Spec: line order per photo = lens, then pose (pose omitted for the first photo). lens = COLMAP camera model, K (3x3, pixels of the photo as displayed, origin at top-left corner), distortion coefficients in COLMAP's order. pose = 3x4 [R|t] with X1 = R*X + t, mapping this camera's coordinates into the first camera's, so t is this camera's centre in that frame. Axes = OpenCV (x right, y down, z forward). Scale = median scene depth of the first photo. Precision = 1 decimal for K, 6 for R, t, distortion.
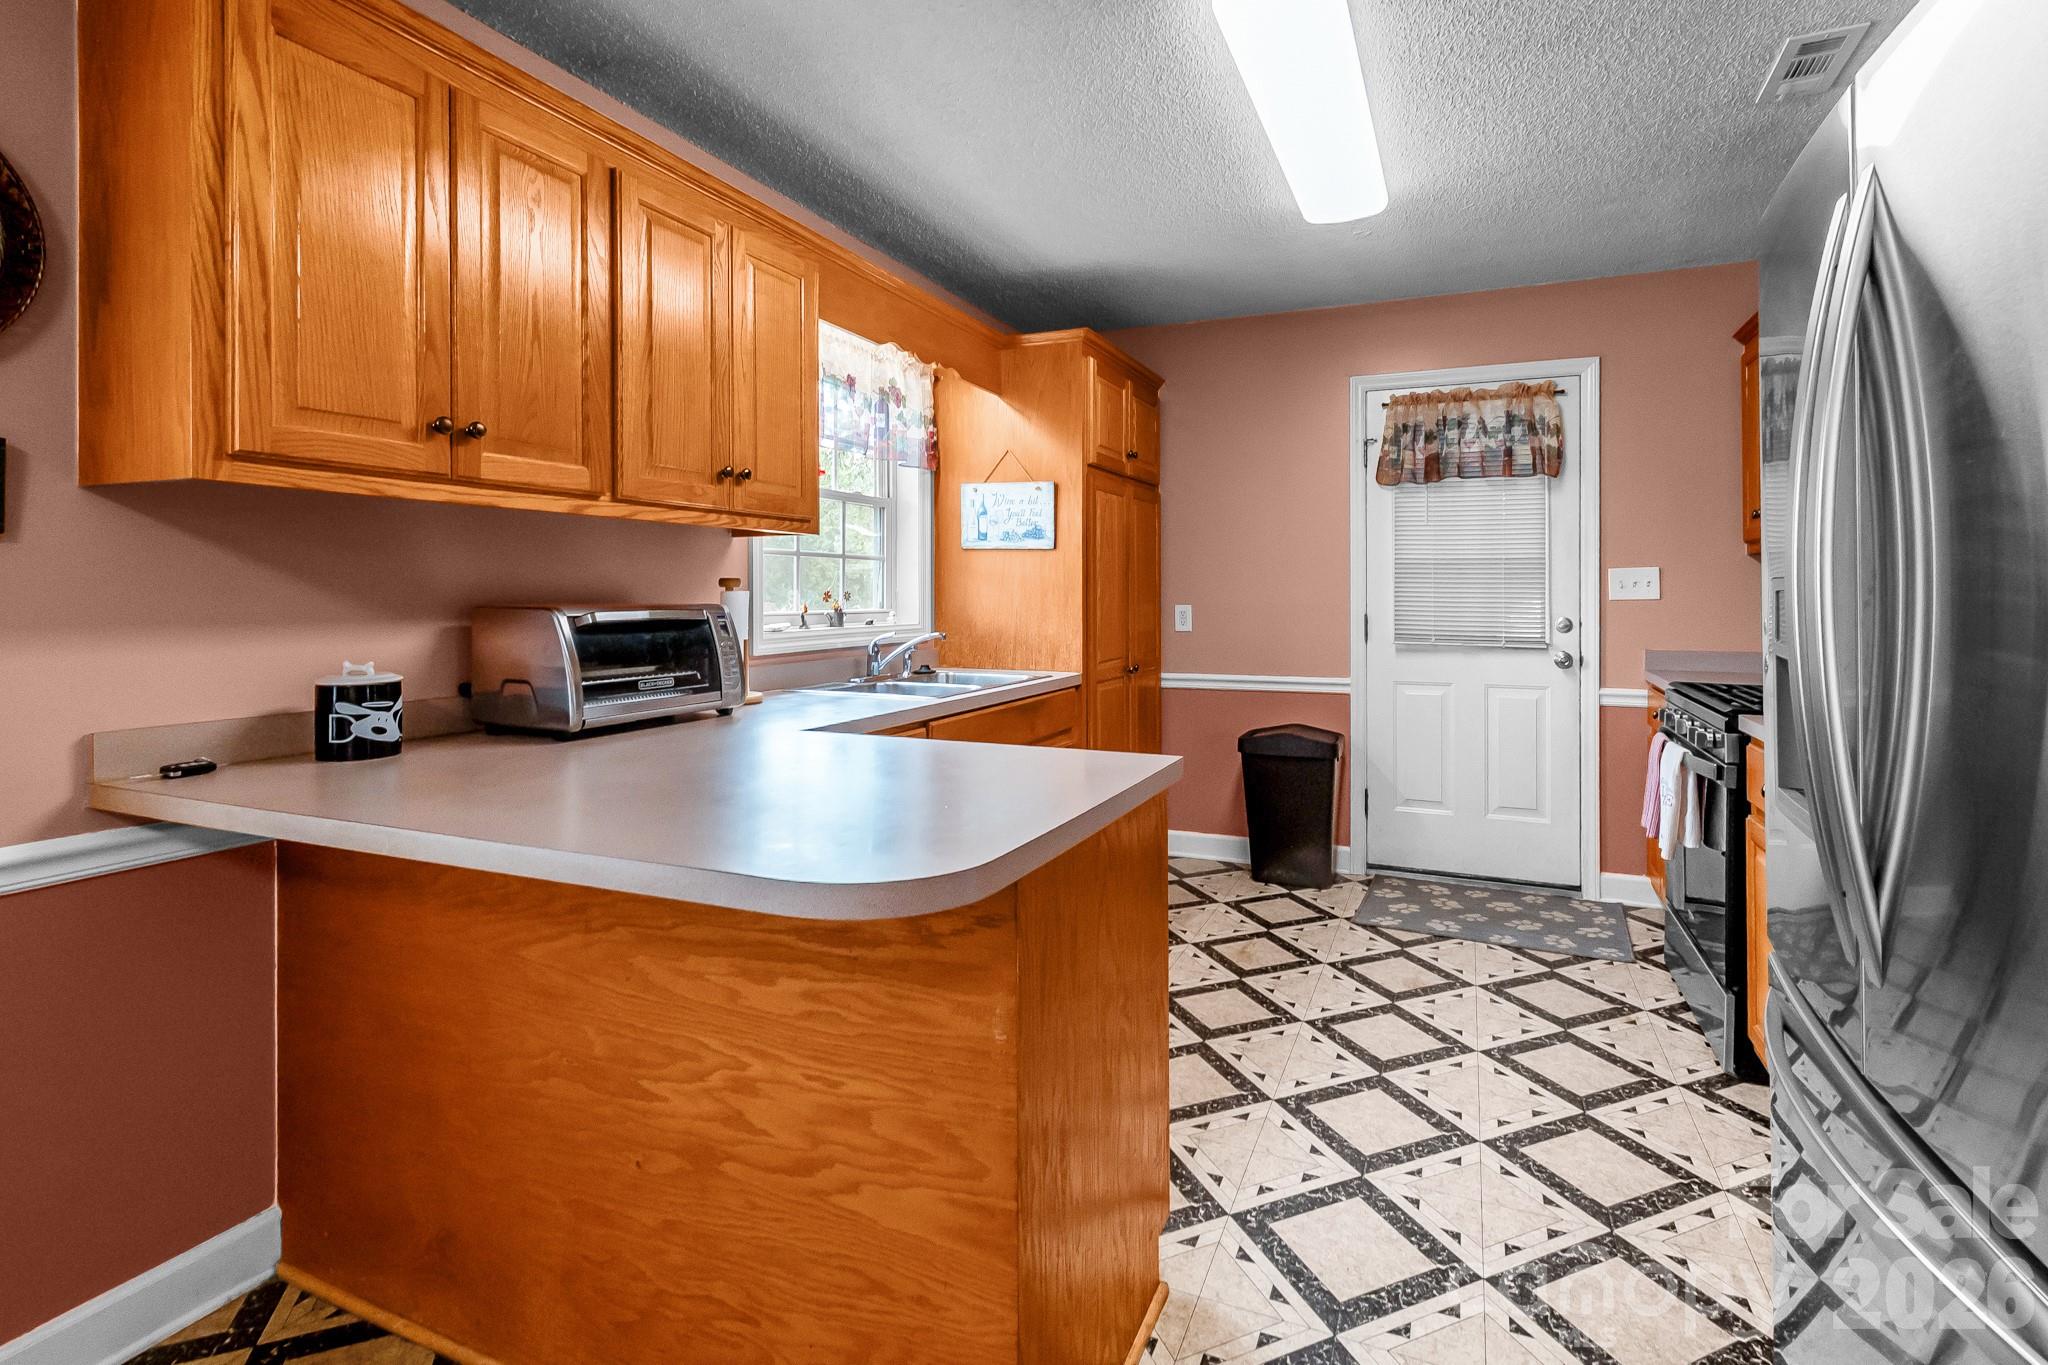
lens RADIAL K [[992.9, 0, 1064.8], [0, 992.9, 584.6], [0, 0, 1]] dist [0.003200, 0.000213]
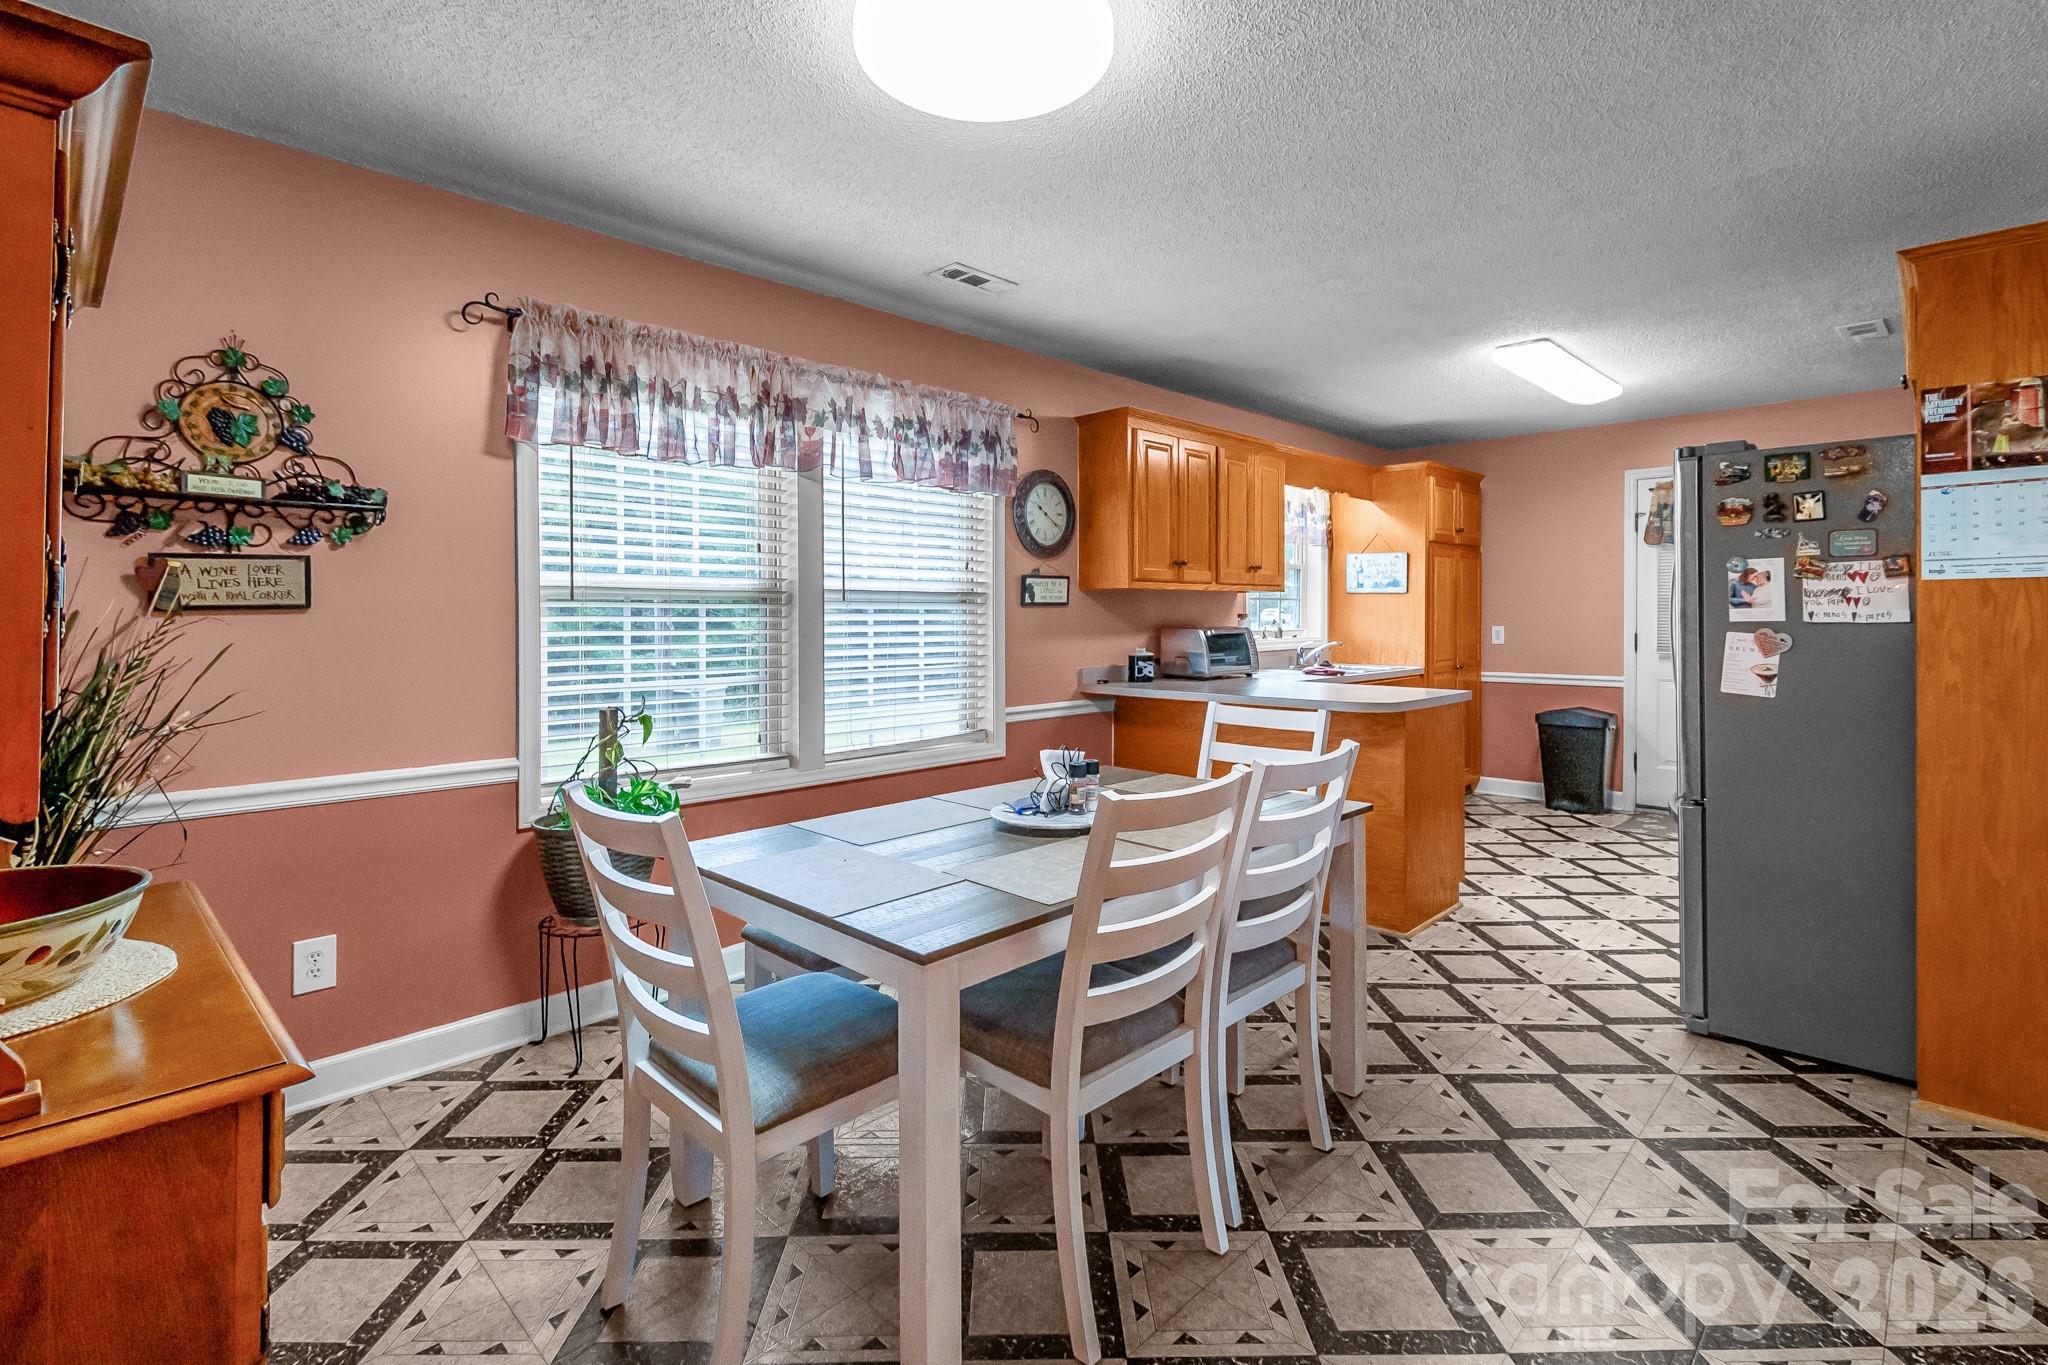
lens RADIAL K [[1003.9, 0, 1007.4], [0, 1003.9, 619.8], [0, 0, 1]] dist [0.001148, -0.000232]
pose [[0.930547, 0.000456, -0.366173, -0.020122], [0.005662, 0.999862, 0.015634, -0.024187], [0.366130, -0.016621, 0.930415, -0.934780]]
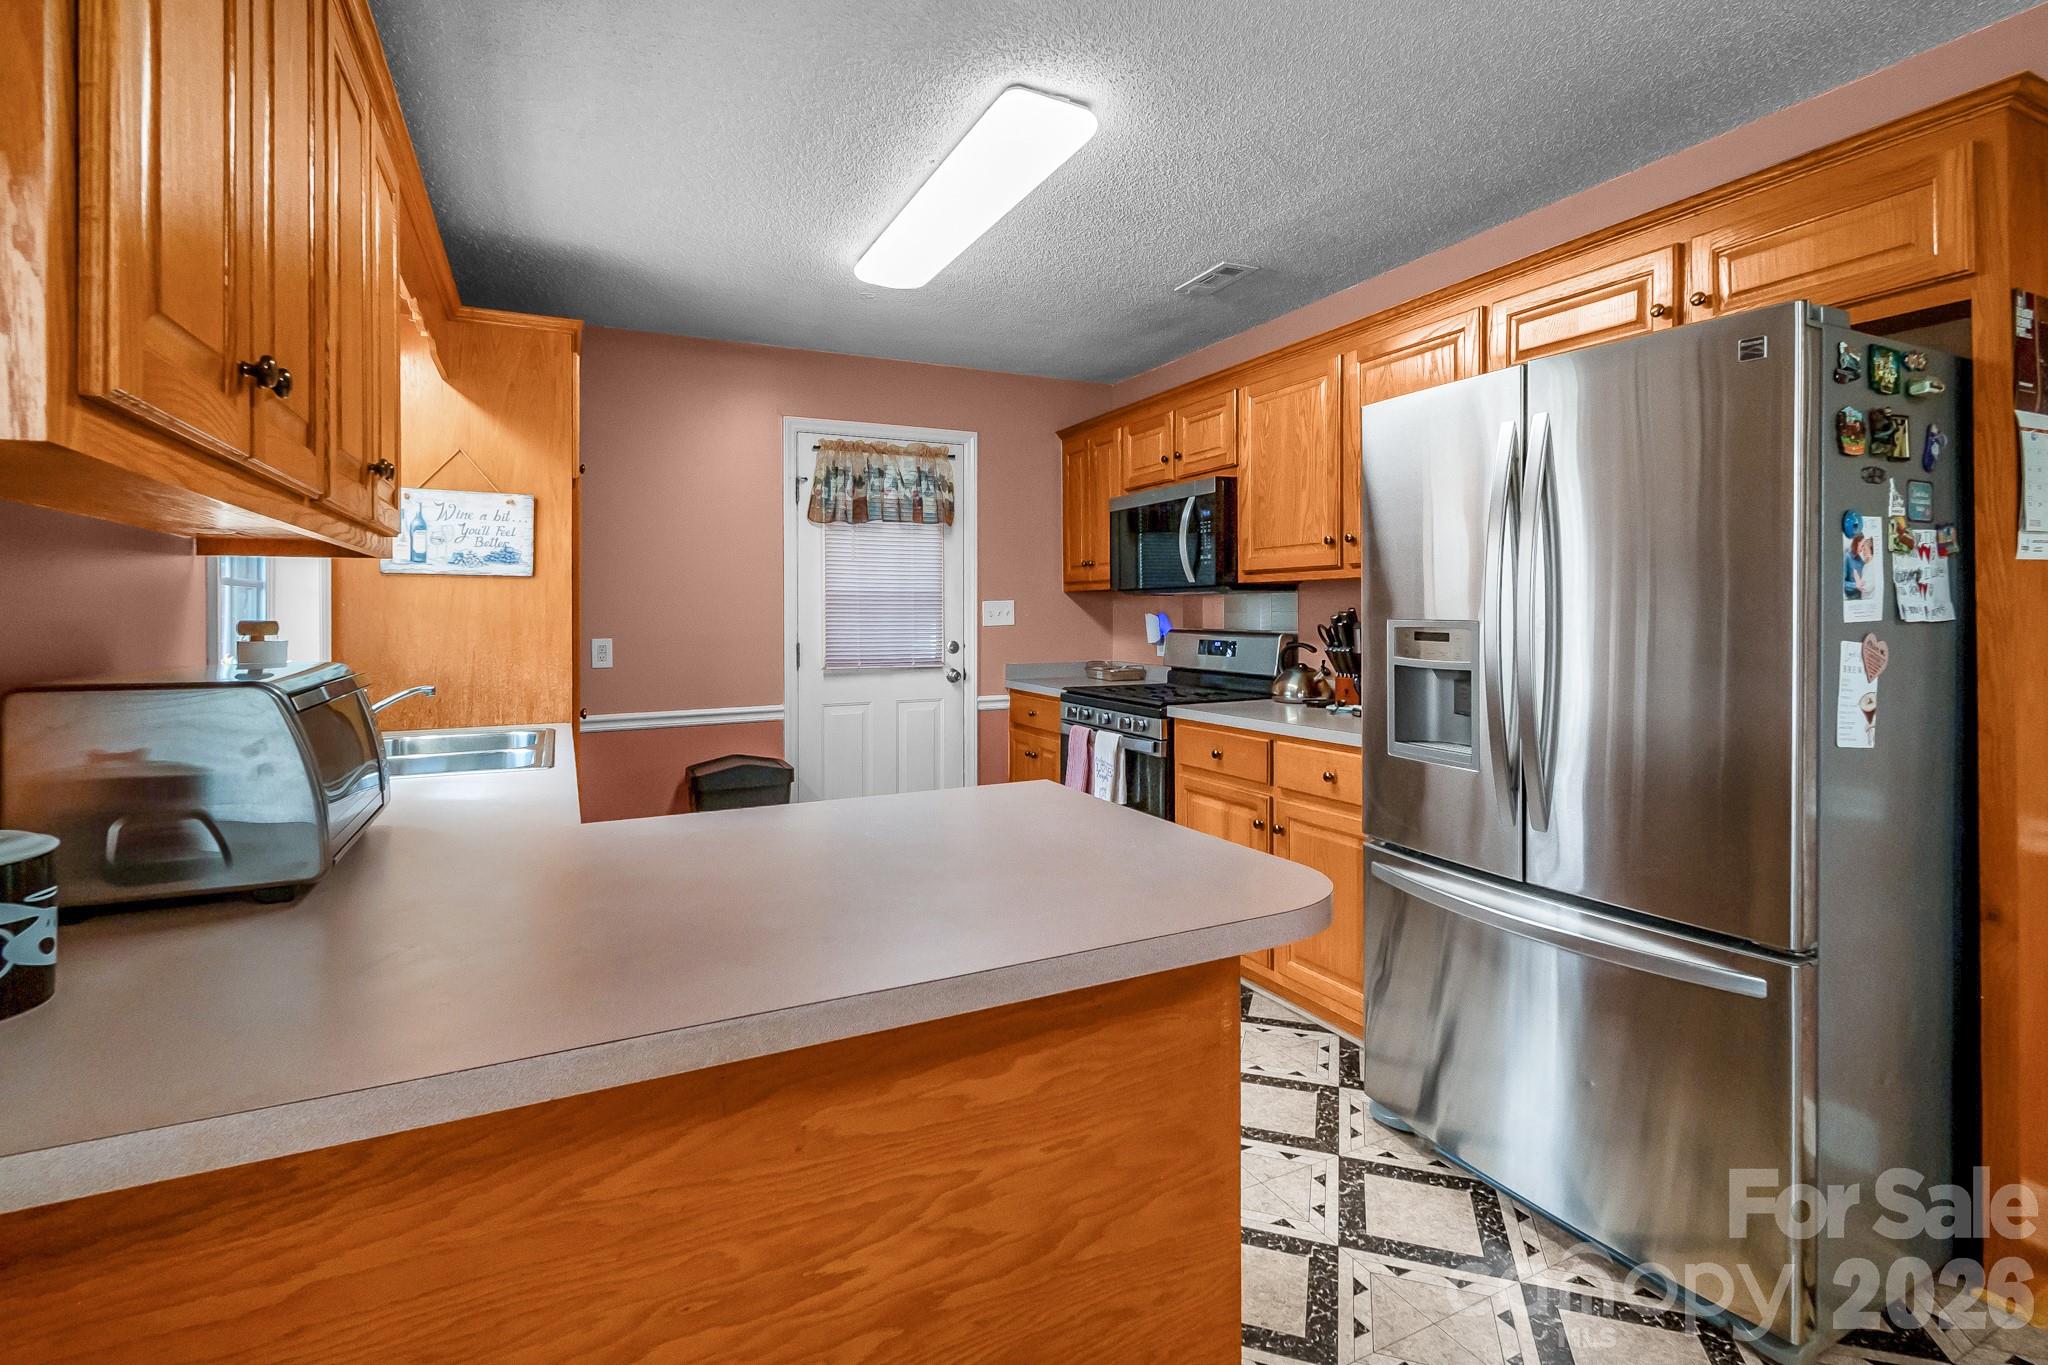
lens RADIAL K [[966.6, 0, 1071.0], [0, 966.6, 607.7], [0, 0, 1]] dist [0.005320, 0.000074]
pose [[0.642347, -0.002096, 0.766411, -0.394608], [0.000340, 0.999997, 0.002450, -0.013497], [-0.766414, -0.001313, 0.642346, 0.155300]]
